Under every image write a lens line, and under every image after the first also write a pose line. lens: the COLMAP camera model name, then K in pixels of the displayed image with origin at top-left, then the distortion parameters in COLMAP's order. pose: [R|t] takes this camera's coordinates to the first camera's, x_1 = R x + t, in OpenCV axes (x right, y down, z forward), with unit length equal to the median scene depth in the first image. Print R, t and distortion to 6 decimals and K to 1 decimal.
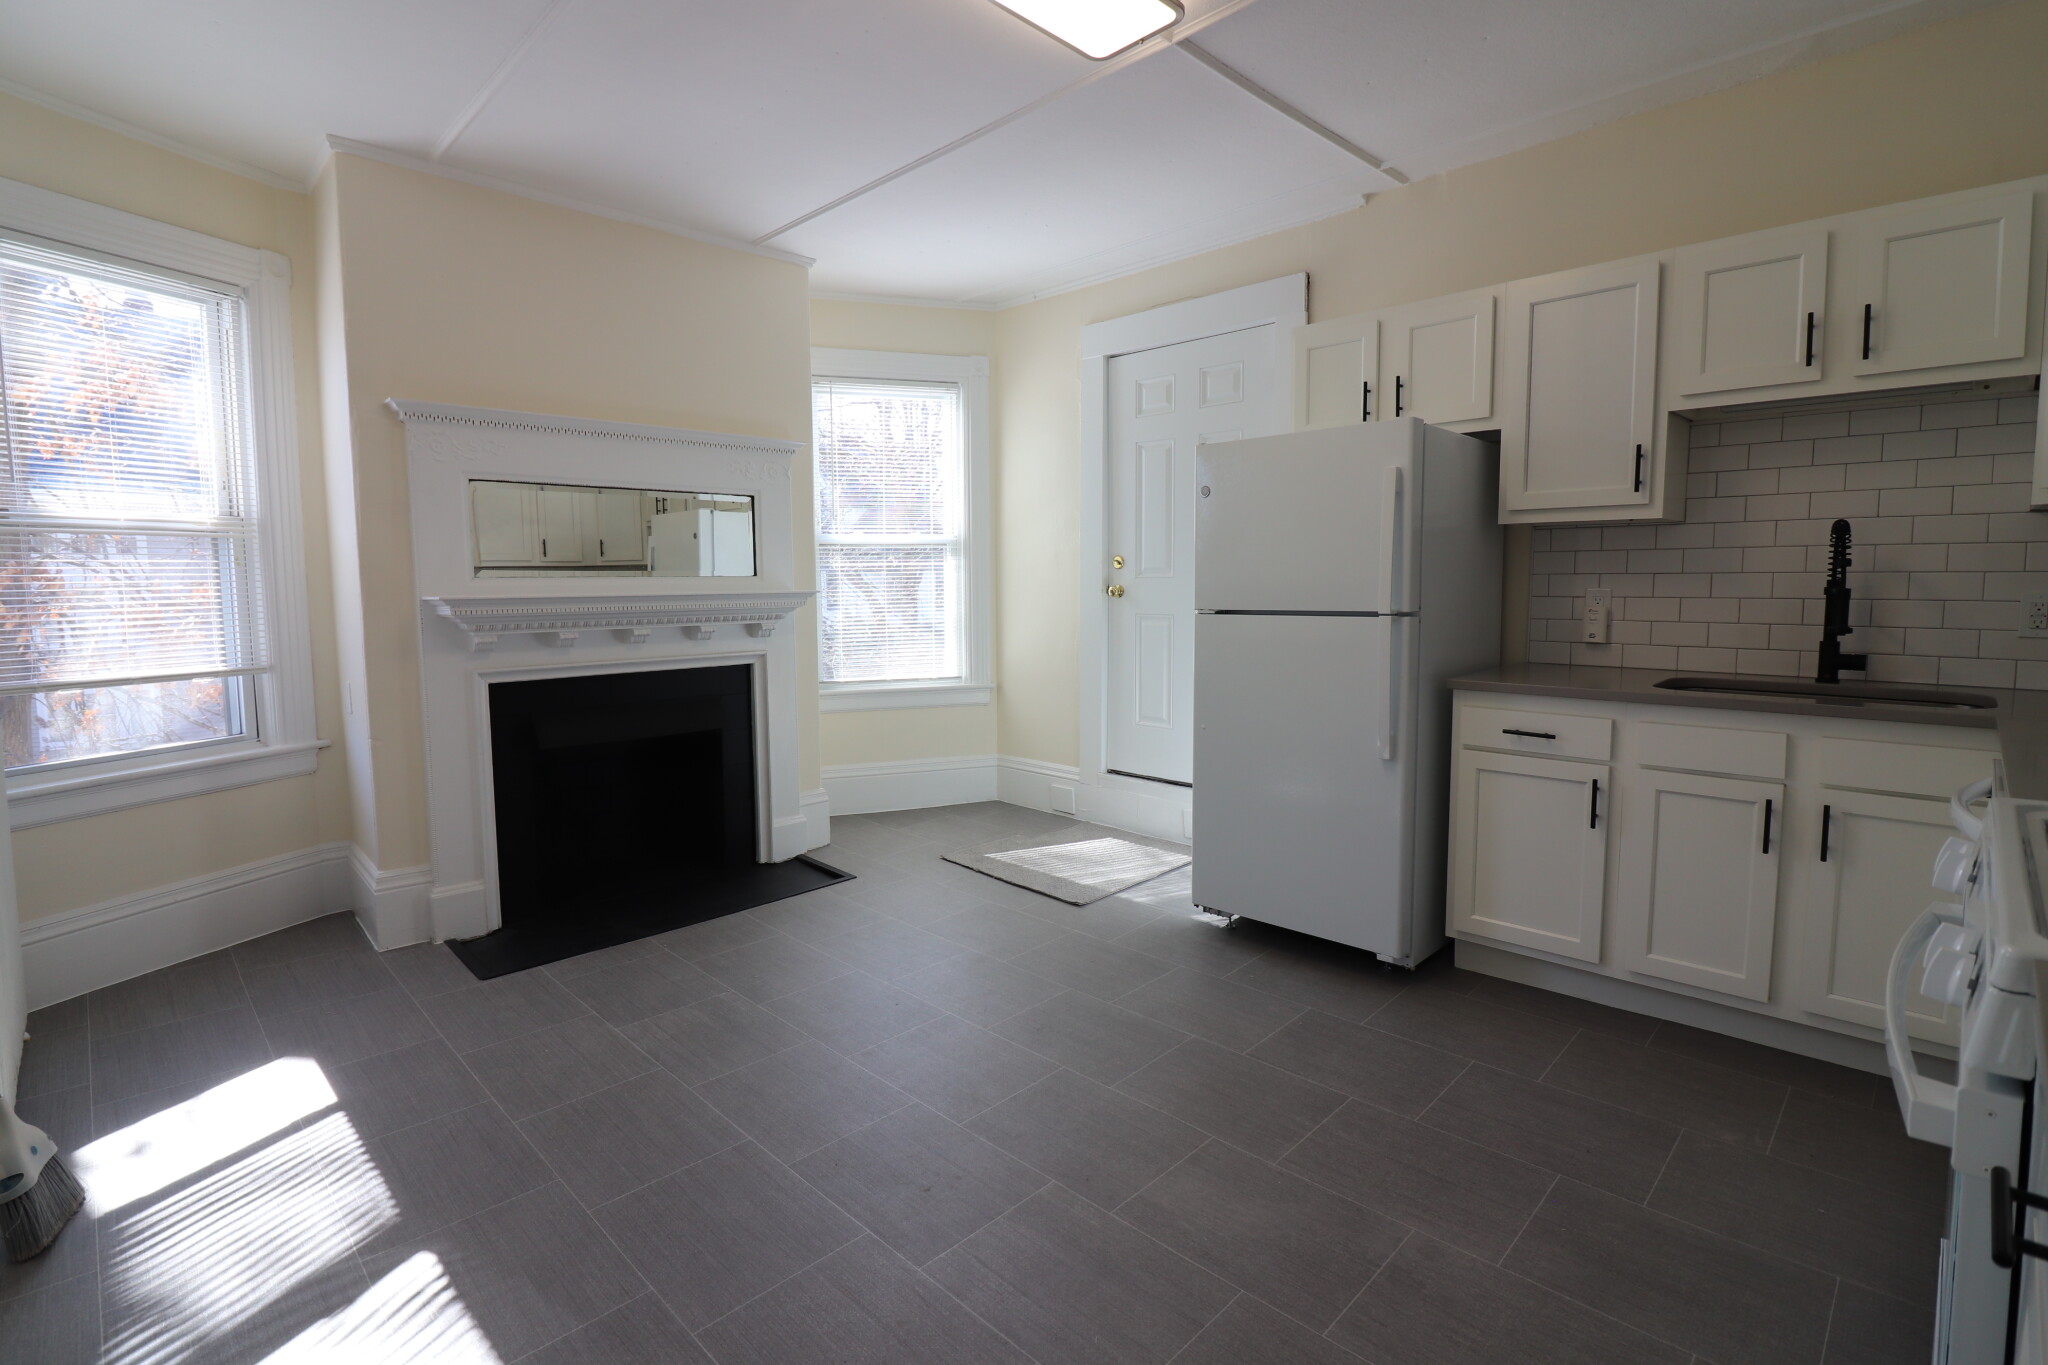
lens RADIAL K [[952.4, 0, 1018.2], [0, 952.4, 659.1], [0, 0, 1]] dist [0.001609, -0.011185]
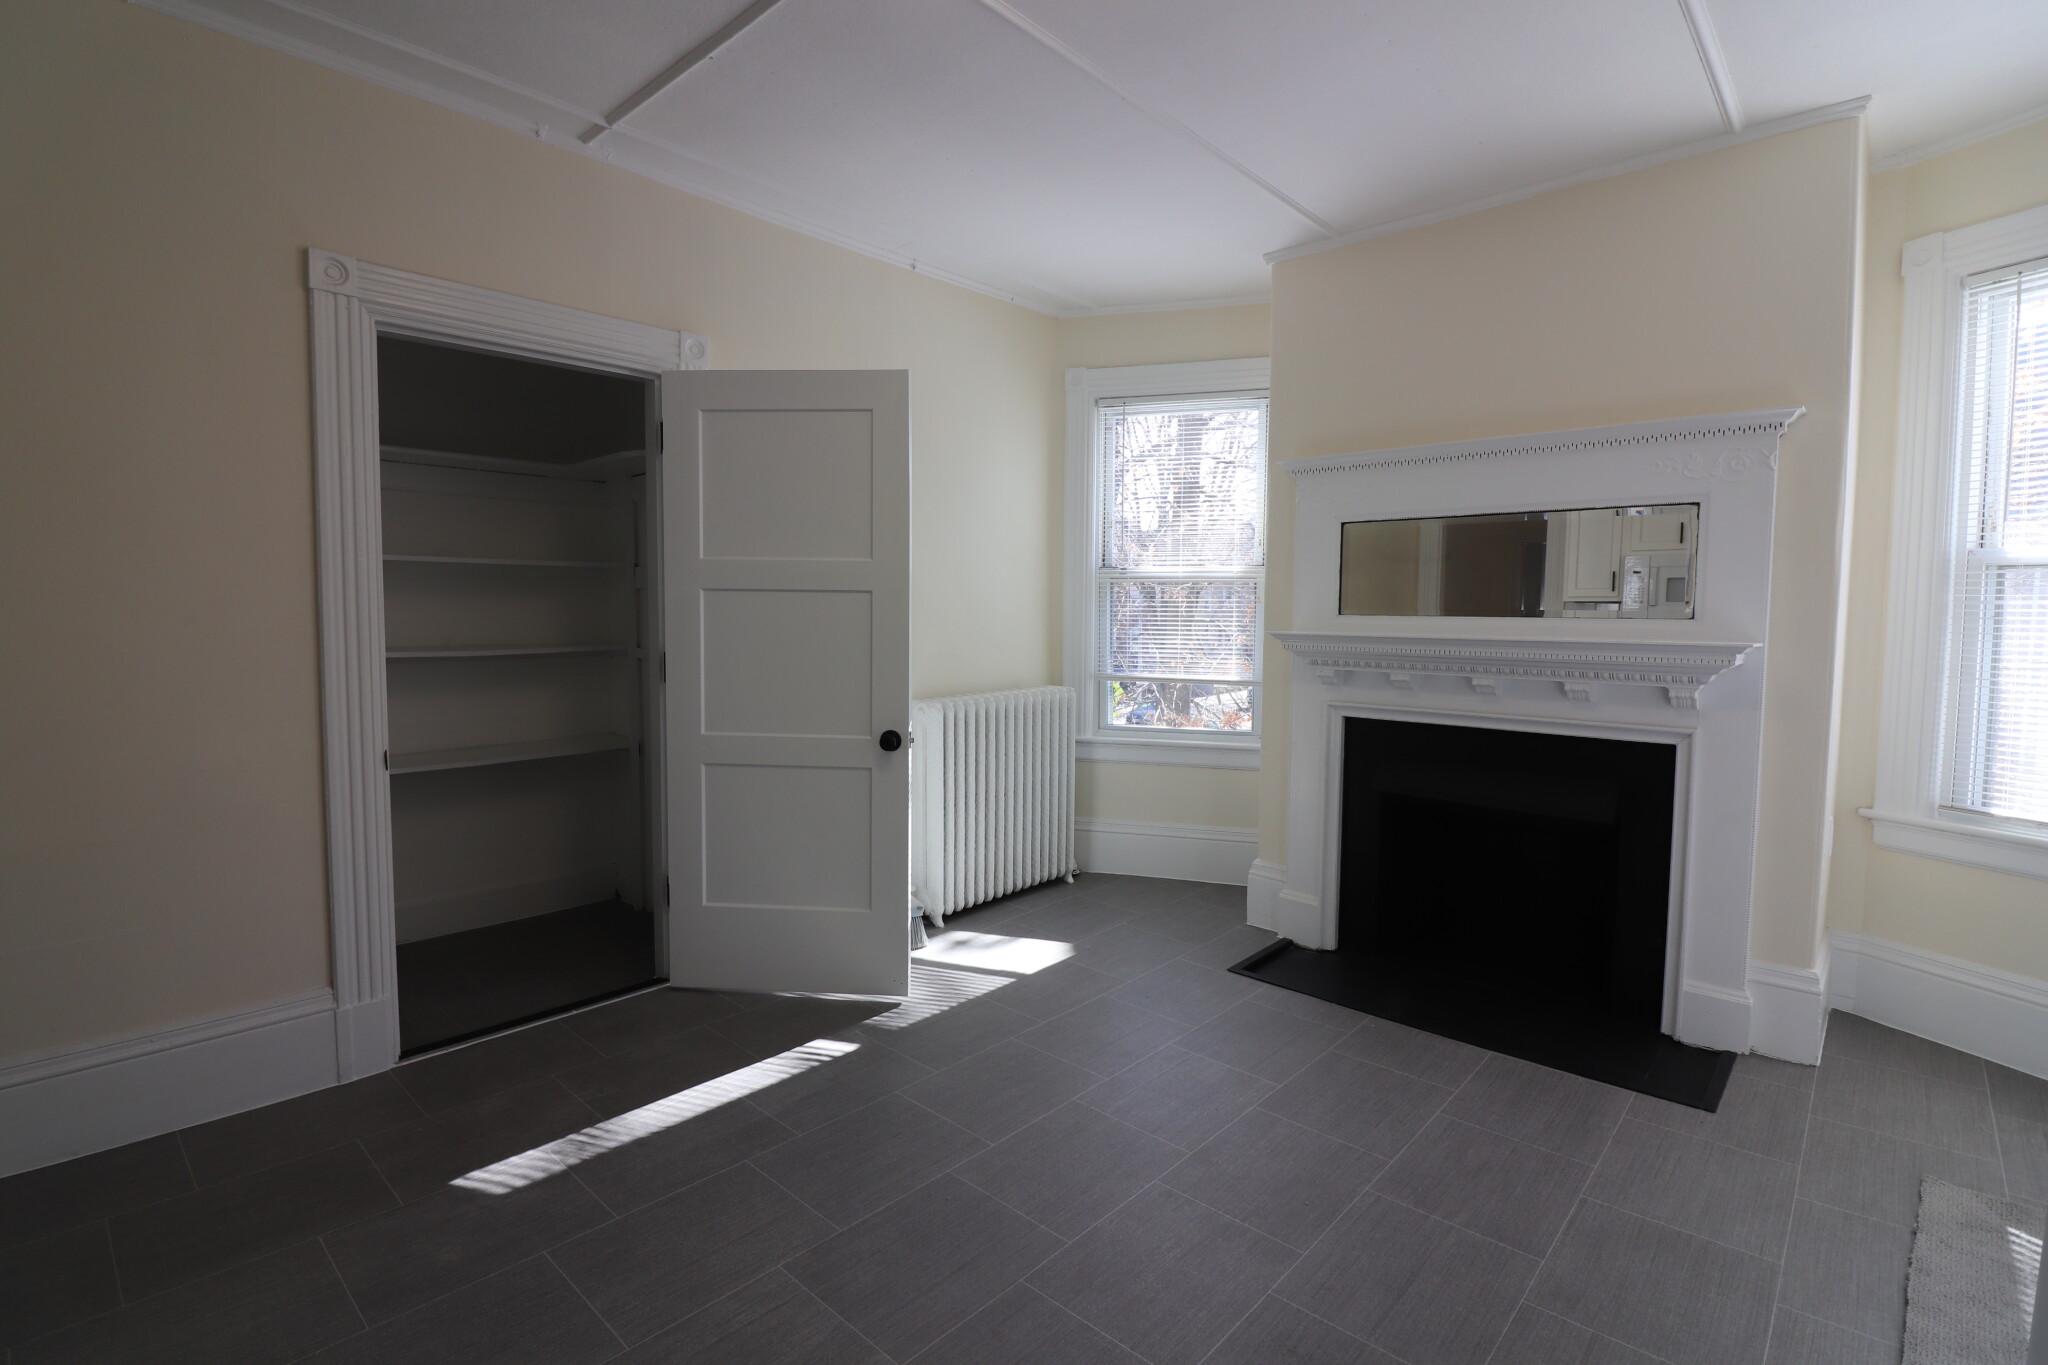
lens RADIAL K [[952.4, 0, 1018.2], [0, 952.4, 659.1], [0, 0, 1]] dist [0.001609, -0.011185]
pose [[0.039129, 0.056754, -0.997621, 0.323932], [-0.094516, 0.994120, 0.052848, -0.040338], [0.994754, 0.092223, 0.044263, 0.404832]]
